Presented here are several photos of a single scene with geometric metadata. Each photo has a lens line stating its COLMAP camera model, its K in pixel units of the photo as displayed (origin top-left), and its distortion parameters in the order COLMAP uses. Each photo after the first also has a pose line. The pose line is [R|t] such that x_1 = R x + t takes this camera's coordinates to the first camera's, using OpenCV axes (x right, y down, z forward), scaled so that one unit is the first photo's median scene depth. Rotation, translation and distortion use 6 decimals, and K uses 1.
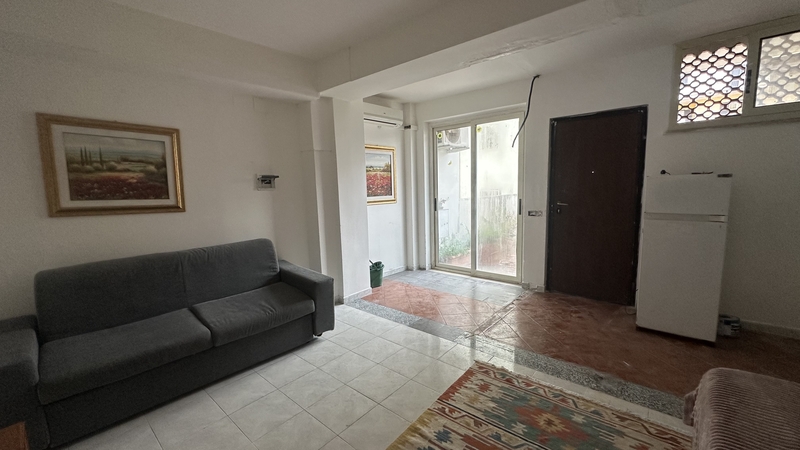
lens RADIAL K [[319.9, 0, 402.6], [0, 319.9, 224.0], [0, 0, 1]] dist [-0.001554, 0.000123]
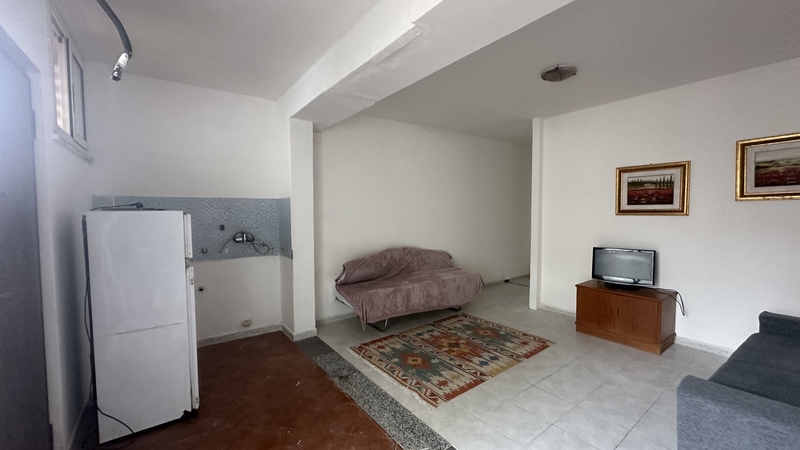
lens RADIAL K [[319.9, 0, 402.5], [0, 319.9, 223.7], [0, 0, 1]] dist [-0.001554, 0.000123]
pose [[-0.975192, 0.021411, 0.220322, 0.105856], [0.056987, 0.986046, 0.156415, -0.220461], [-0.213898, 0.165090, -0.962805, 1.724859]]
